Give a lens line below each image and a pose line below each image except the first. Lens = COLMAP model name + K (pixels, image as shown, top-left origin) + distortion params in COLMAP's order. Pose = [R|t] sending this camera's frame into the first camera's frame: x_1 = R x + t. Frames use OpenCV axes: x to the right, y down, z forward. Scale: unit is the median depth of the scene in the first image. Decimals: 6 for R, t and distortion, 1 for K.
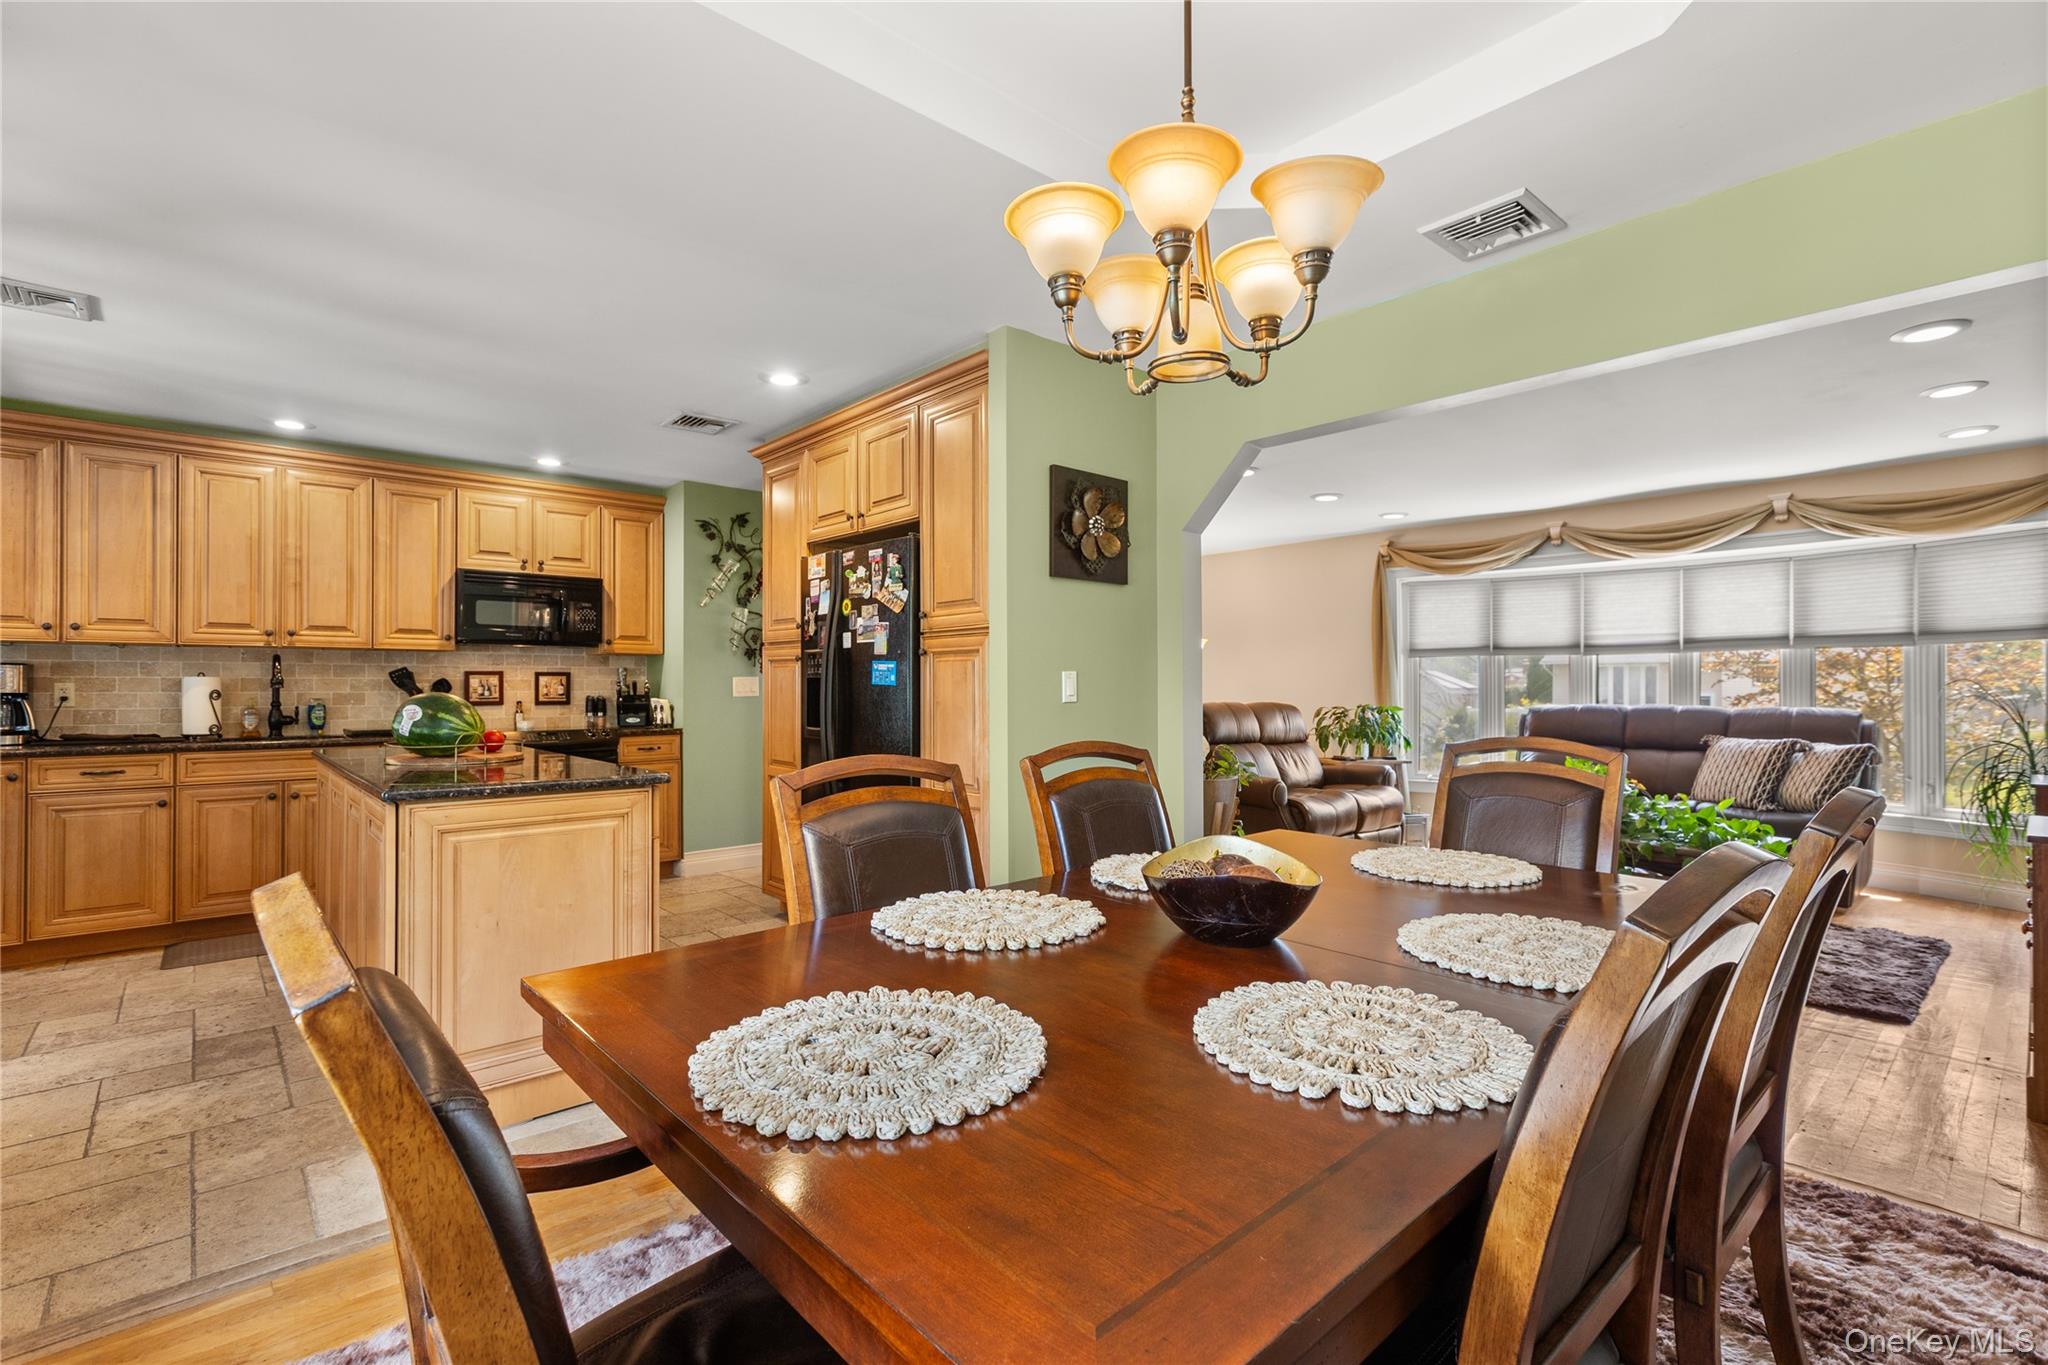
lens RADIAL K [[930.6, 0, 1021.6], [0, 930.6, 686.0], [0, 0, 1]] dist [0.004920, -0.002099]
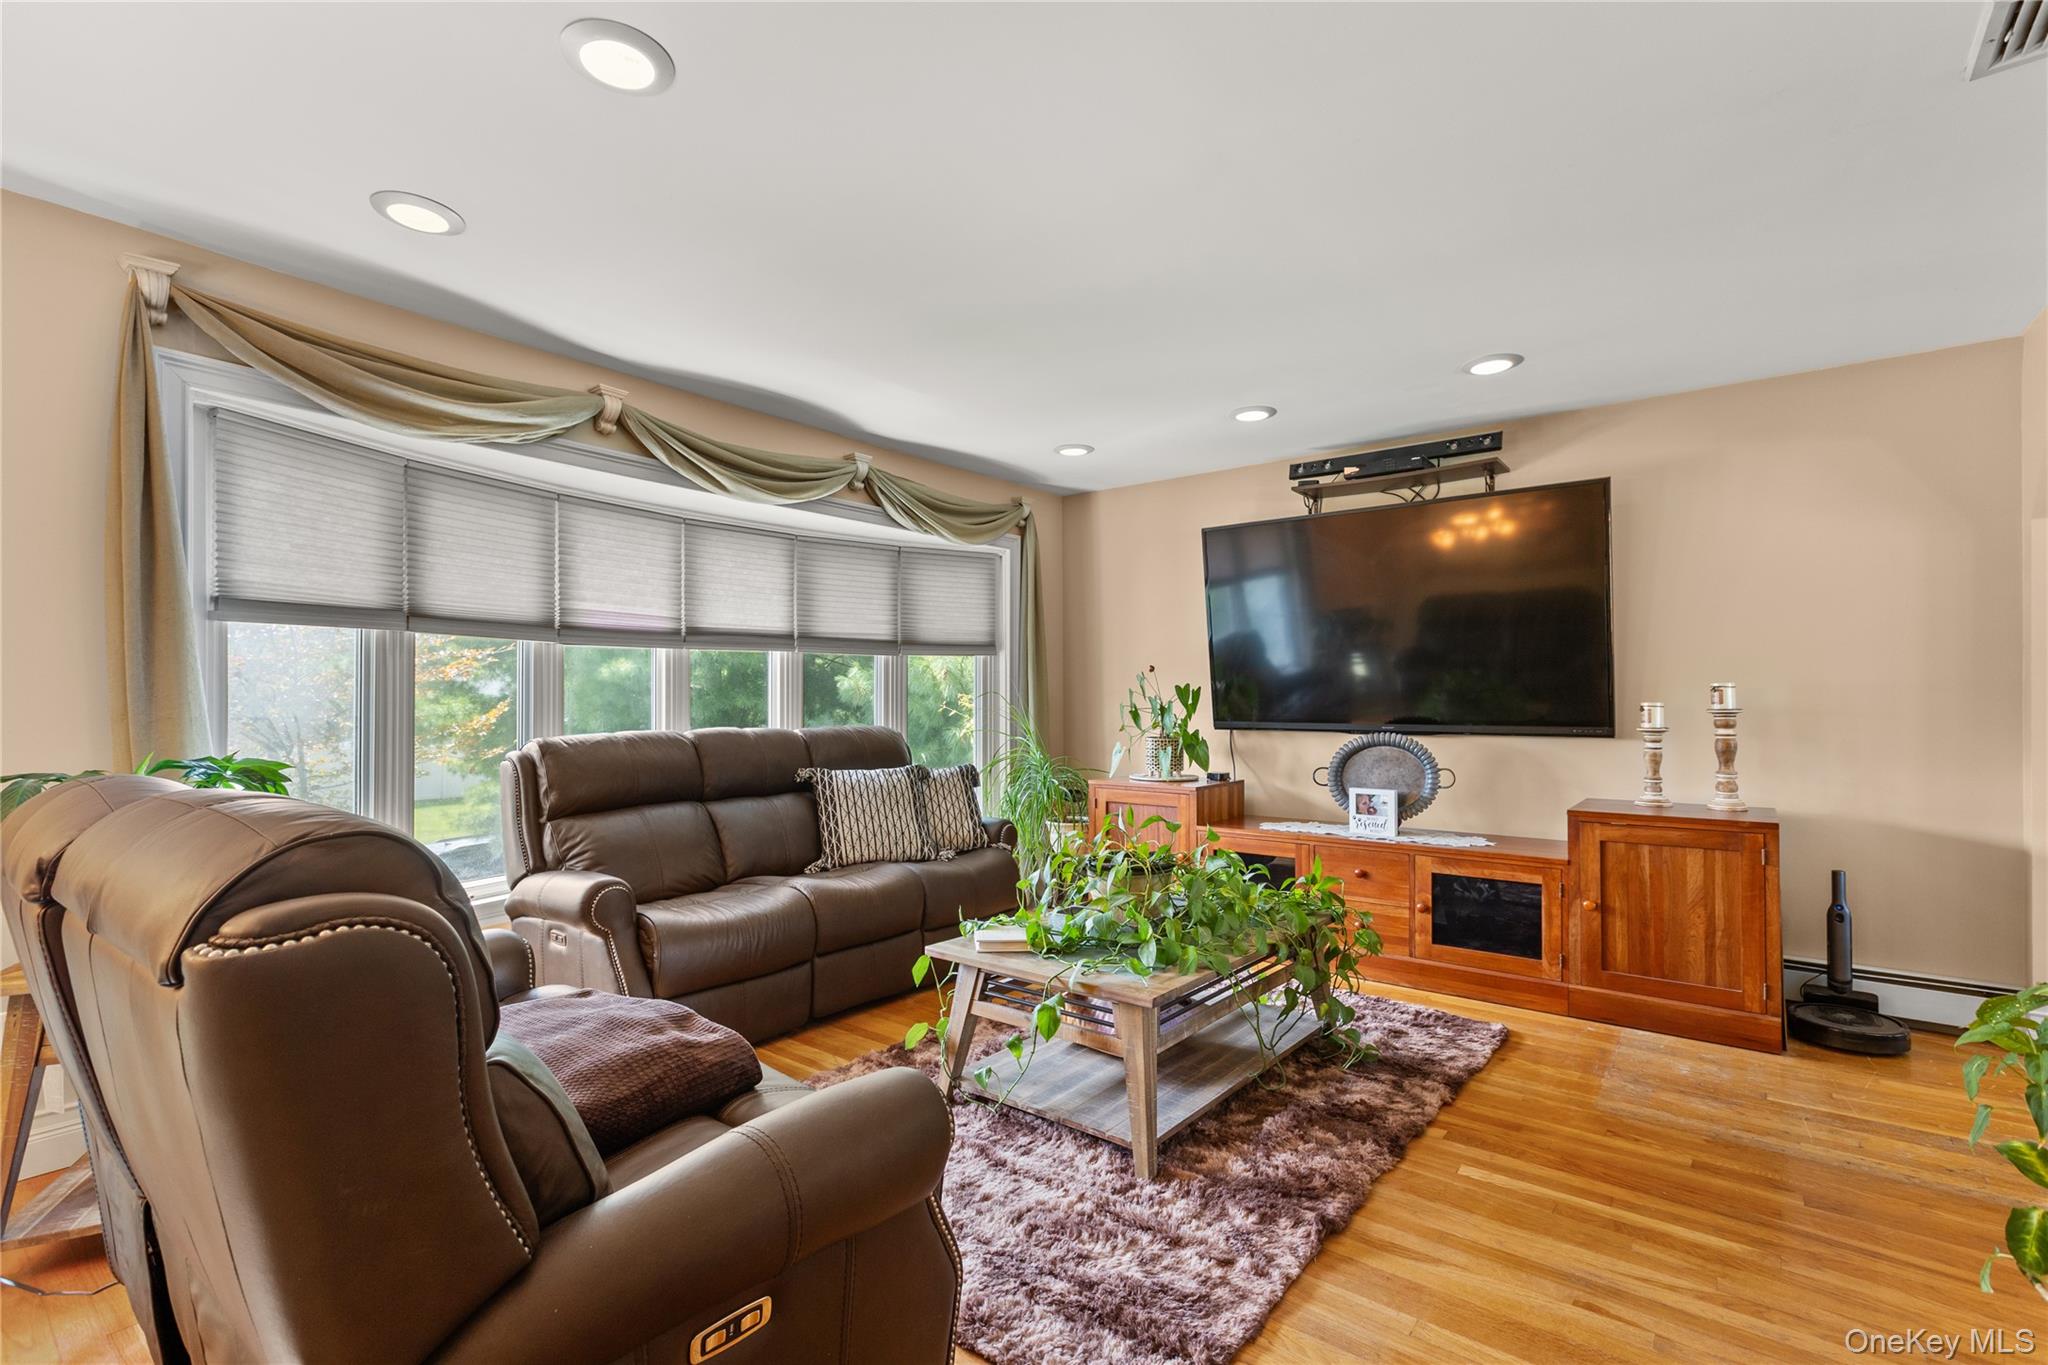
lens RADIAL K [[930.6, 0, 1015.3], [0, 930.6, 683.1], [0, 0, 1]] dist [0.004920, -0.002099]
pose [[-0.162399, 0.015073, 0.986610, 0.021937], [-0.000781, 0.999881, -0.015404, -0.001495], [-0.986725, -0.003272, -0.162368, 1.049264]]
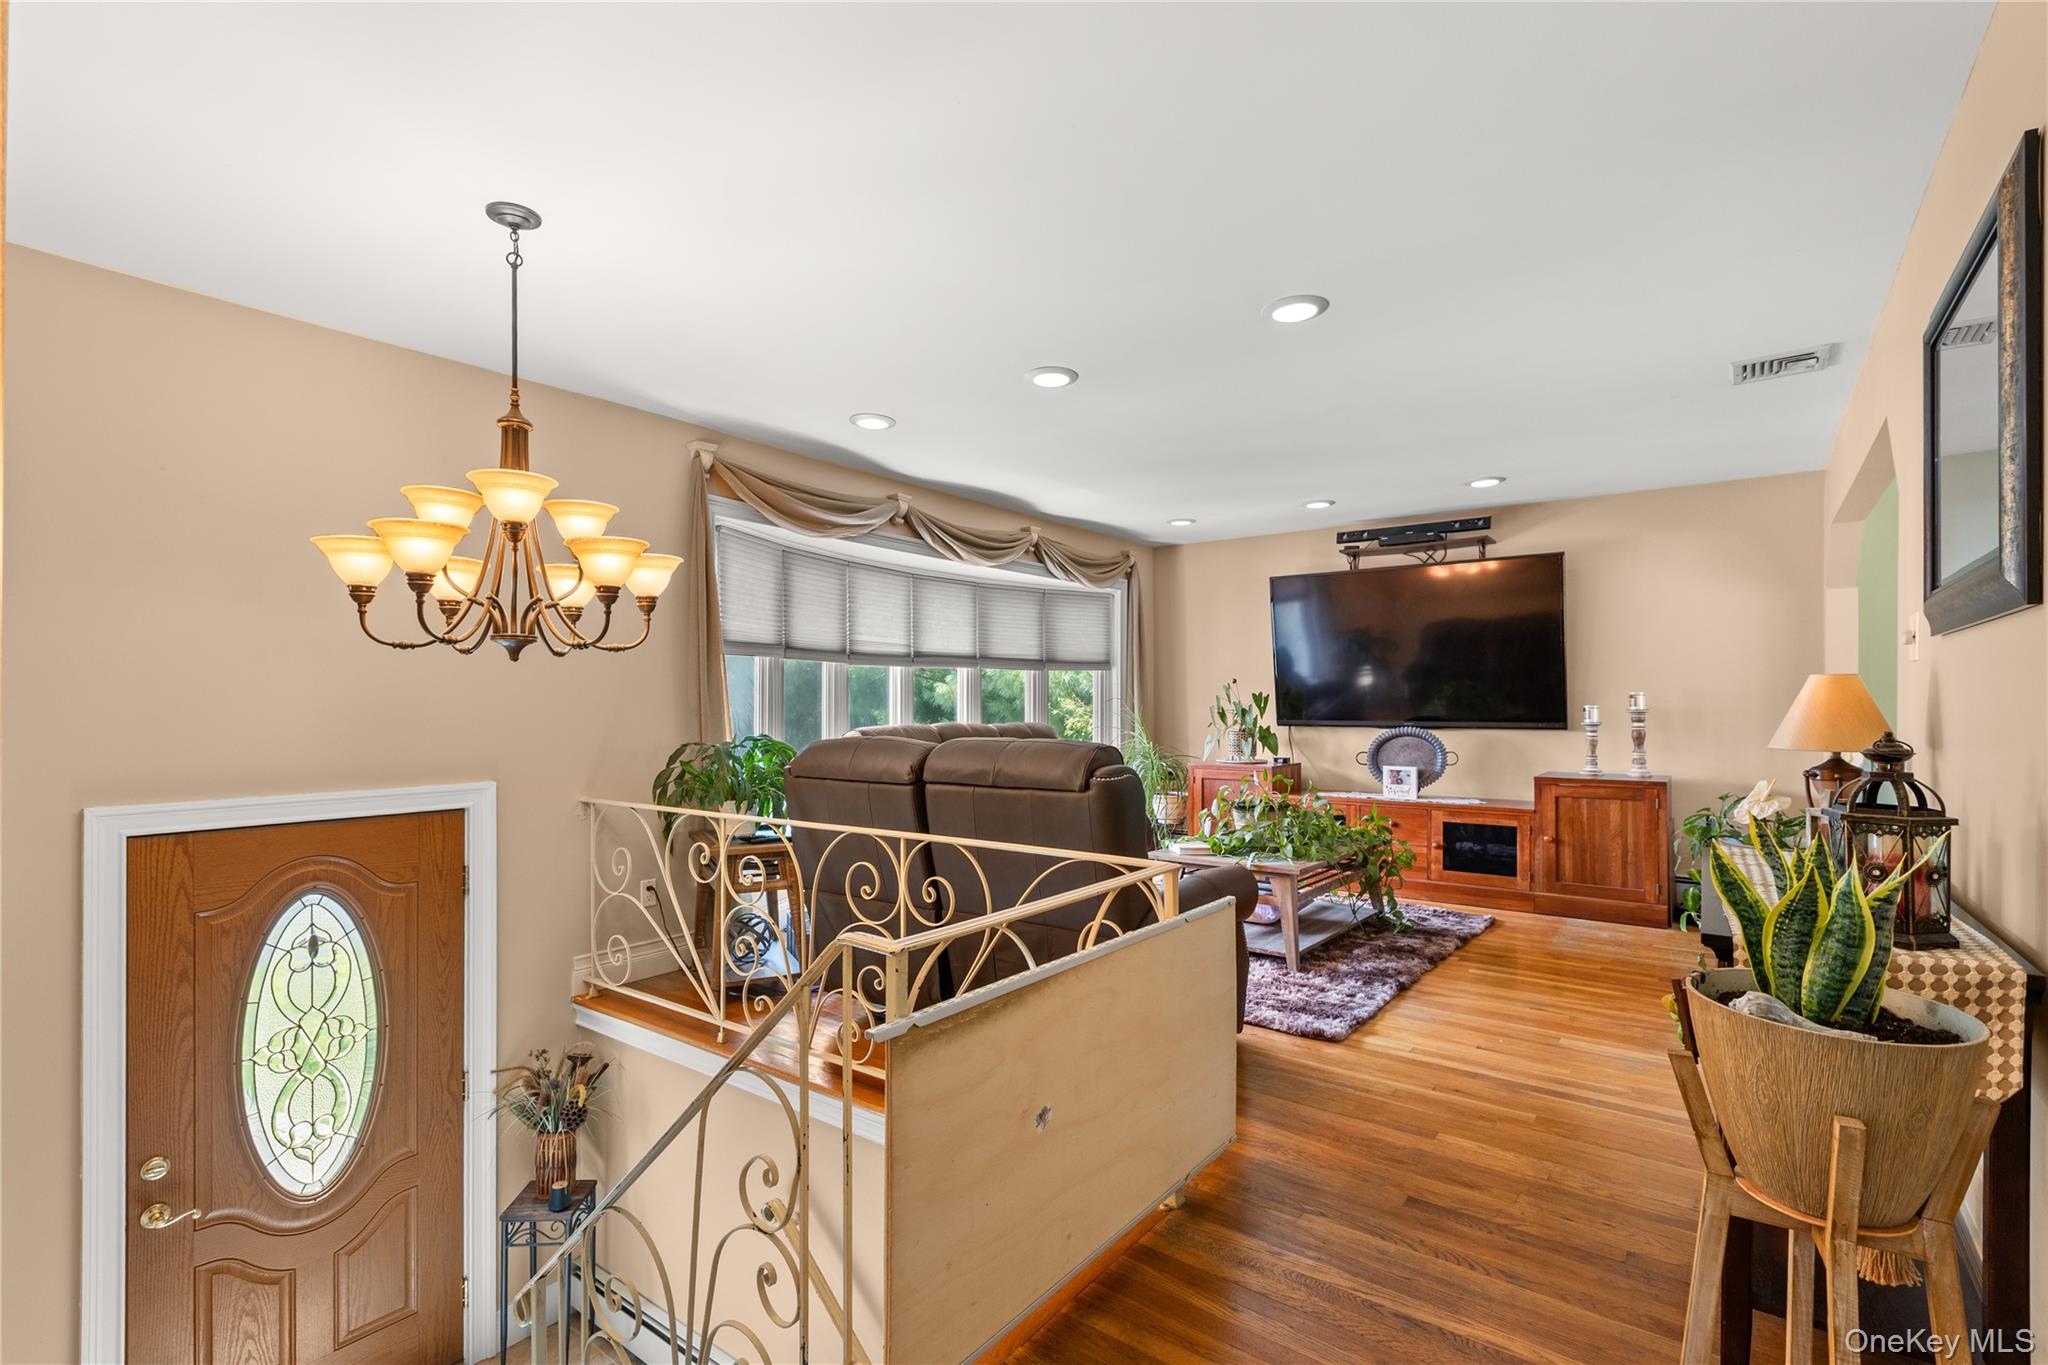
lens RADIAL K [[930.6, 0, 1013.2], [0, 930.6, 694.3], [0, 0, 1]] dist [0.004920, -0.002099]
pose [[-0.177240, 0.009230, 0.984124, -0.268546], [-0.001423, 0.999953, -0.009634, 0.000385], [-0.984167, -0.003108, -0.177218, 1.278590]]
